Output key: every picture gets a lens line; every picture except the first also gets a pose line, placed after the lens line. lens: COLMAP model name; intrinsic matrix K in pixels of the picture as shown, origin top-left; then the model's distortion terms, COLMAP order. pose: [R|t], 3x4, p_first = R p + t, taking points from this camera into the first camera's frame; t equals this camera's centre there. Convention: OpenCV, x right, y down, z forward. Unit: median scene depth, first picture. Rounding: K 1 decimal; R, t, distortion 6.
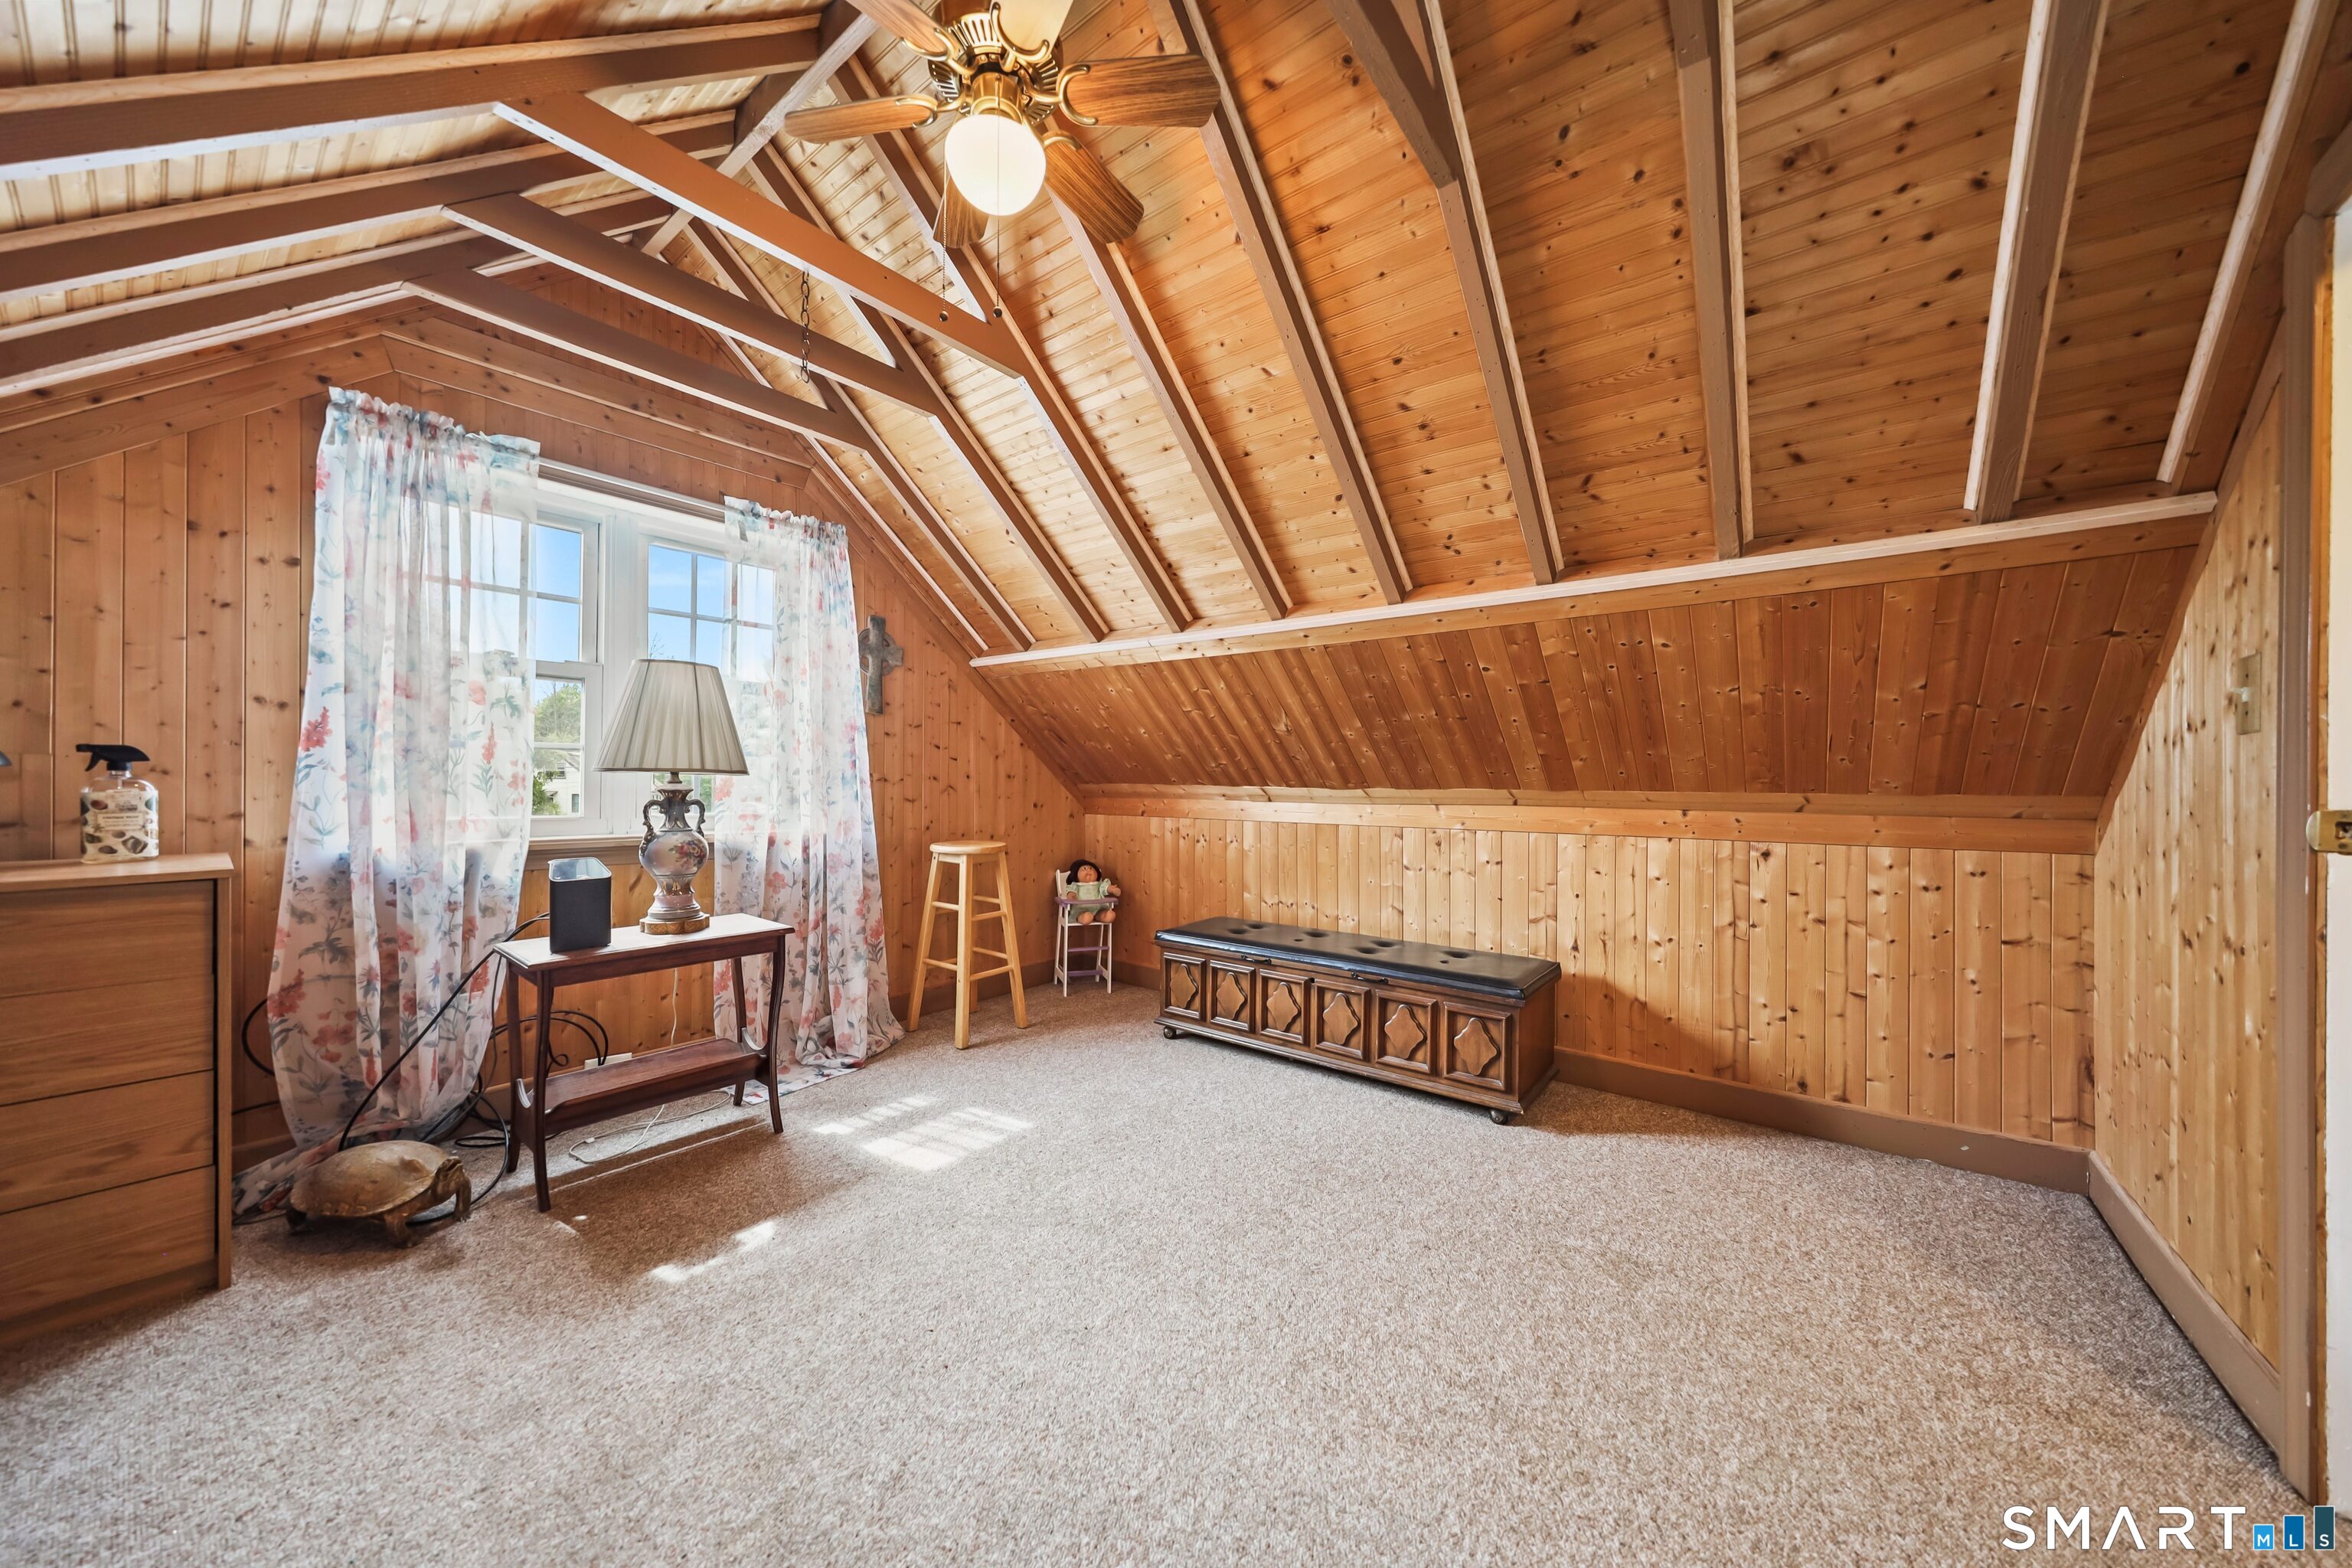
lens RADIAL K [[814.3, 0, 1160.6], [0, 814.3, 778.5], [0, 0, 1]] dist [0.012275, 0.000195]
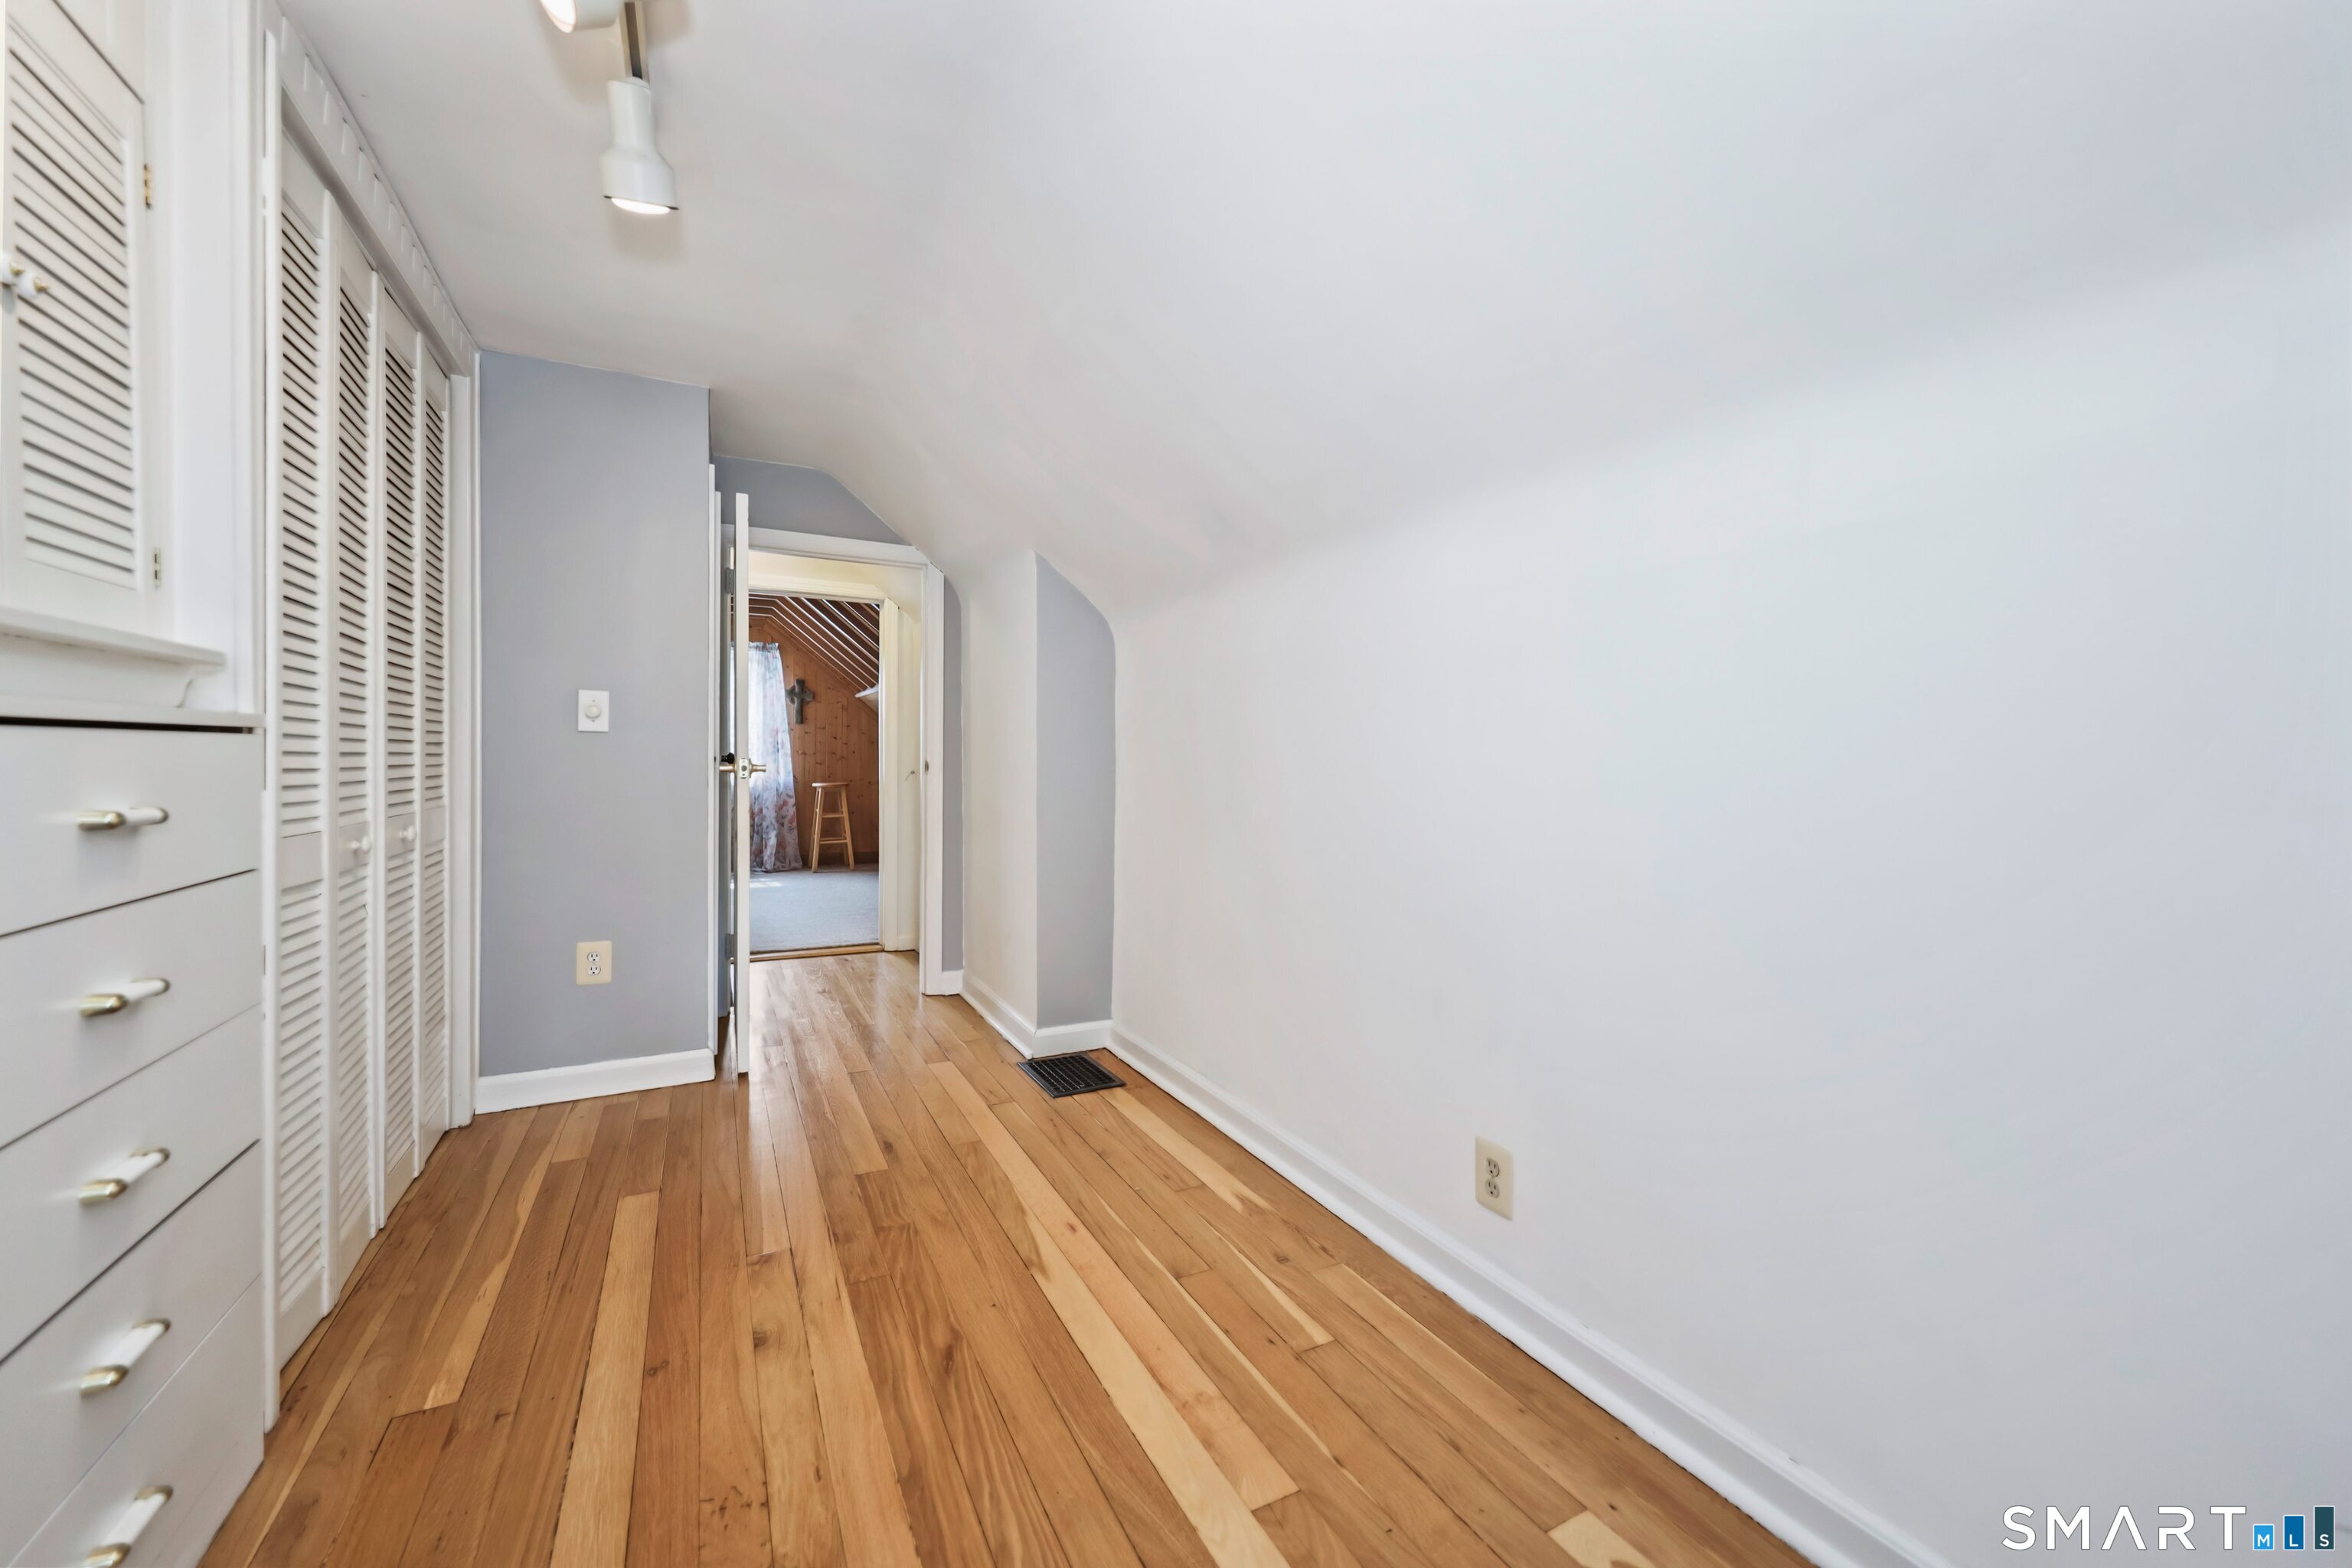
lens RADIAL K [[955.9, 0, 1178.3], [0, 955.9, 764.8], [0, 0, 1]] dist [0.002928, 0.000029]
pose [[0.905303, -0.000555, -0.424765, 2.344903], [0.002623, 0.999987, 0.004285, 0.032583], [0.424758, -0.004993, 0.905293, -1.260336]]
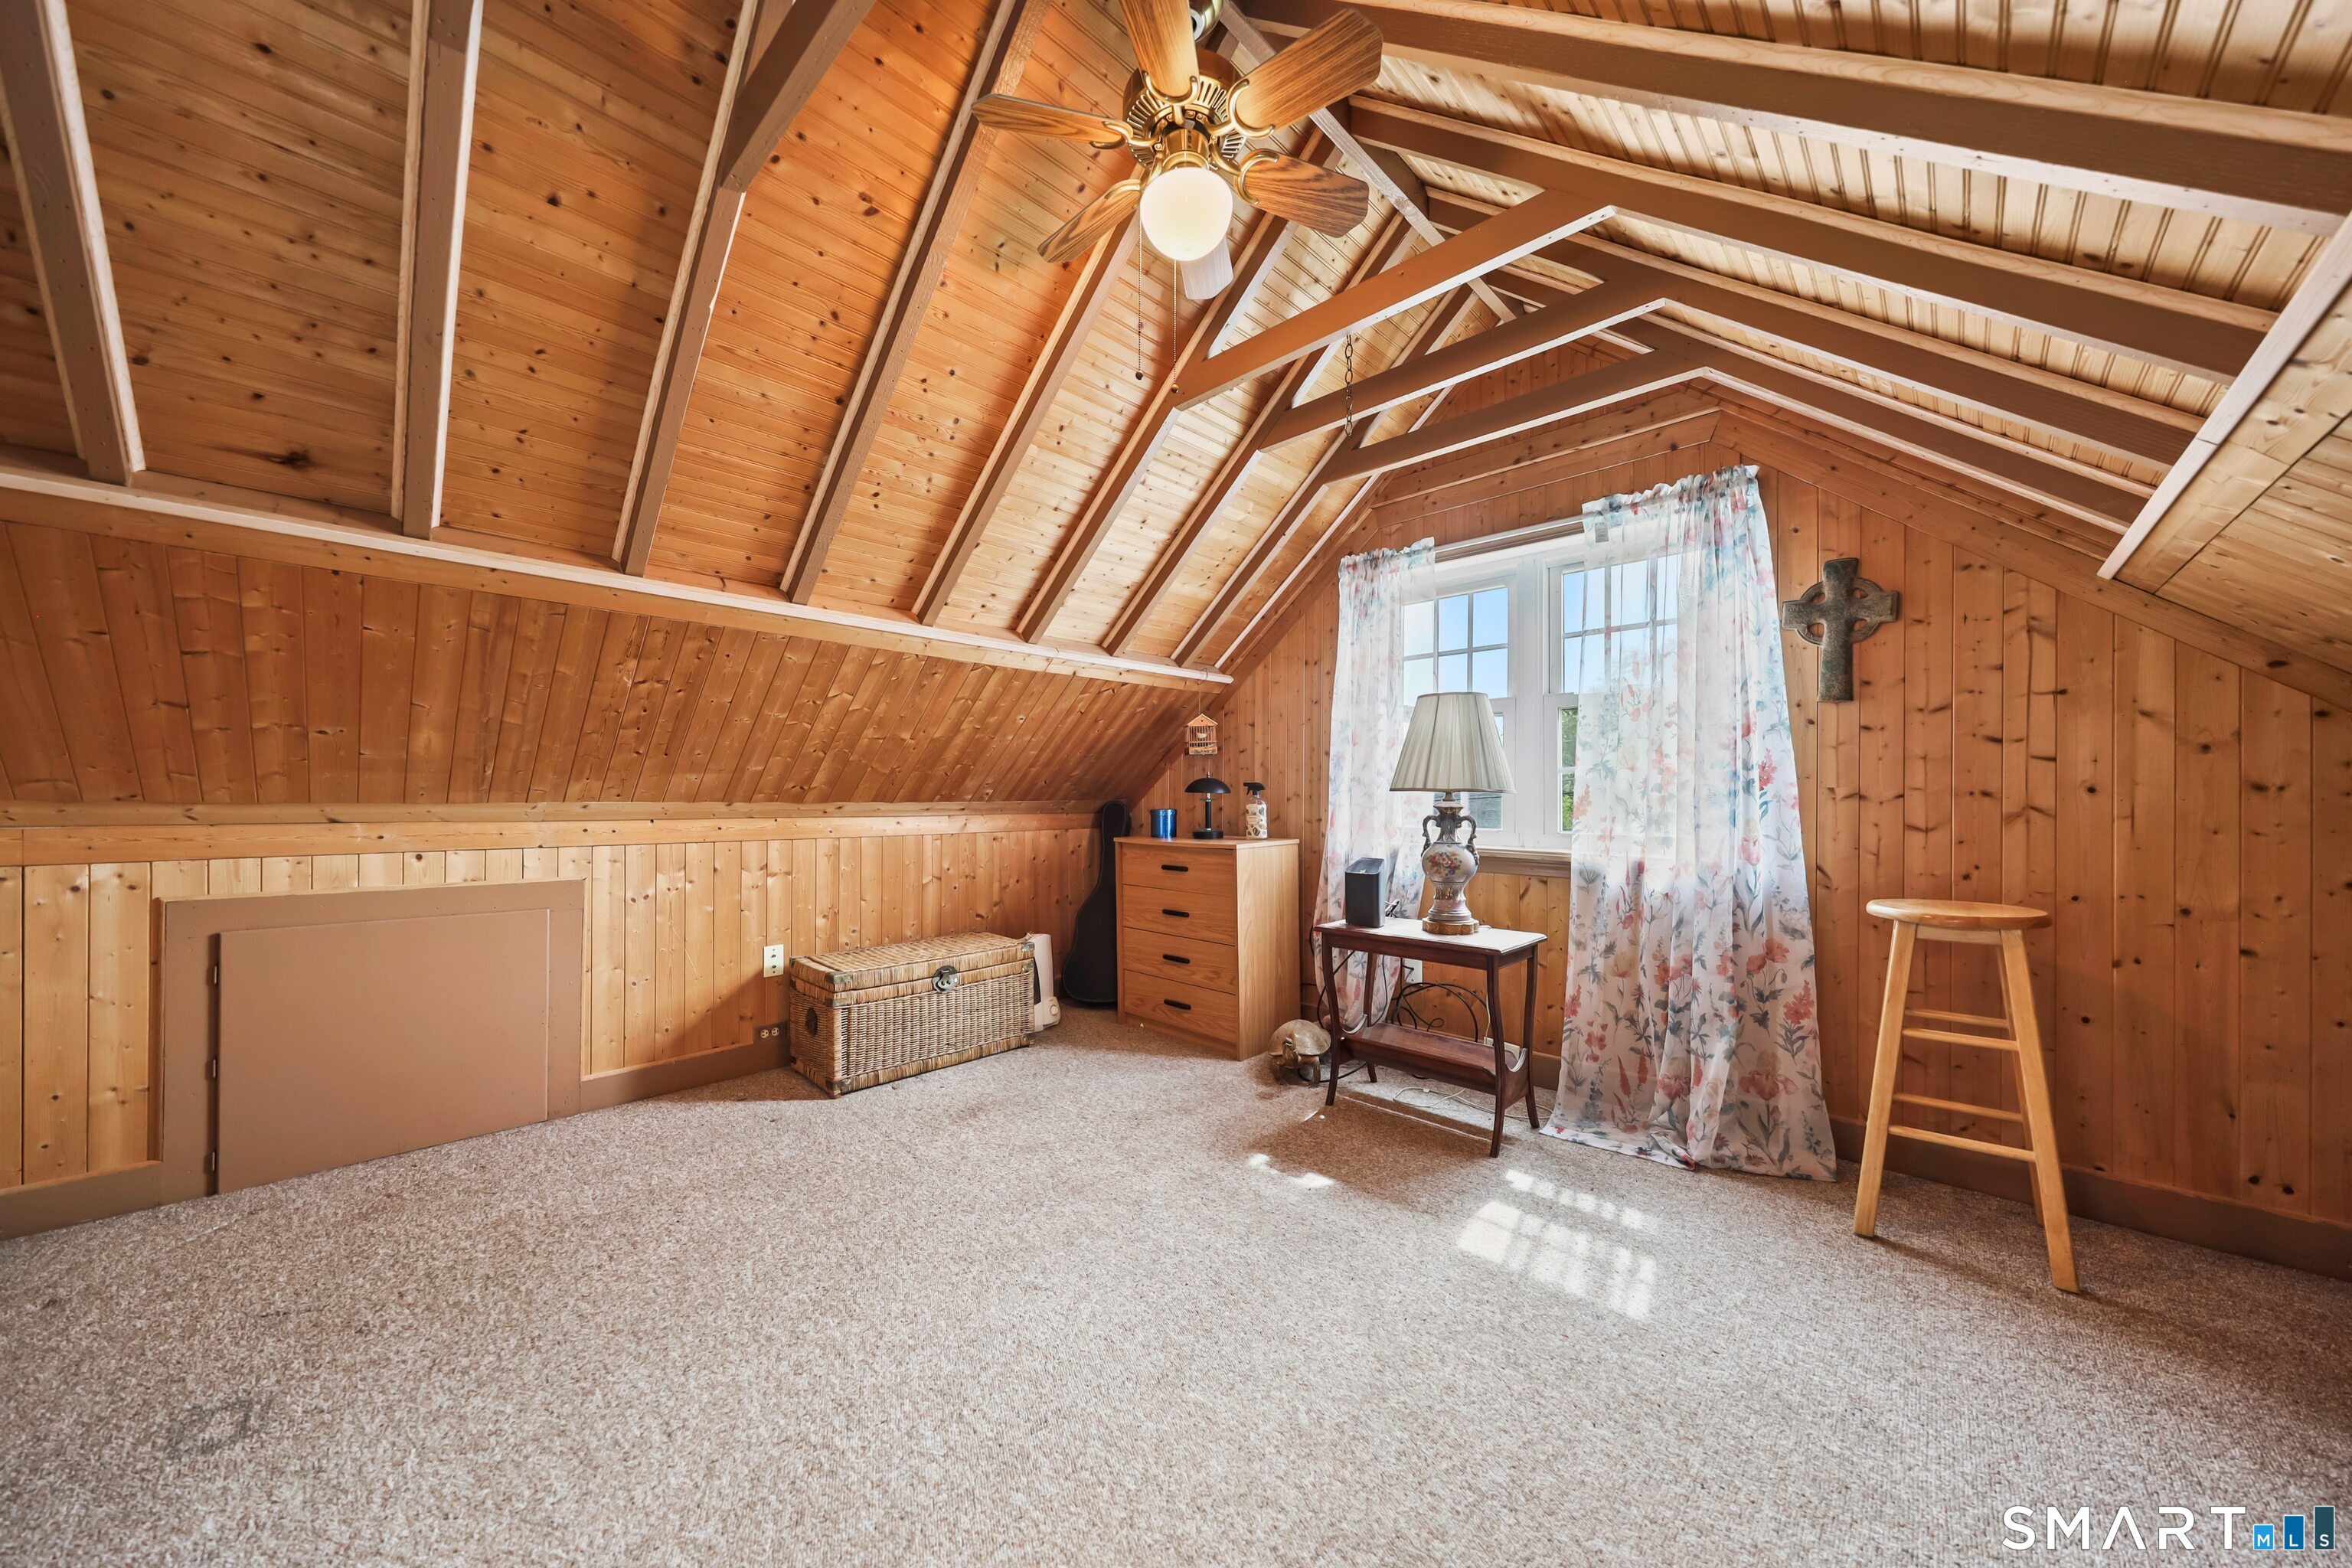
lens RADIAL K [[814.3, 0, 1165.8], [0, 814.3, 799.6], [0, 0, 1]] dist [0.012275, 0.000195]
pose [[-0.087756, -0.004949, -0.996130, 0.552823], [0.002628, 0.999983, -0.005200, 0.008018], [0.996139, -0.003074, -0.087741, 0.698471]]
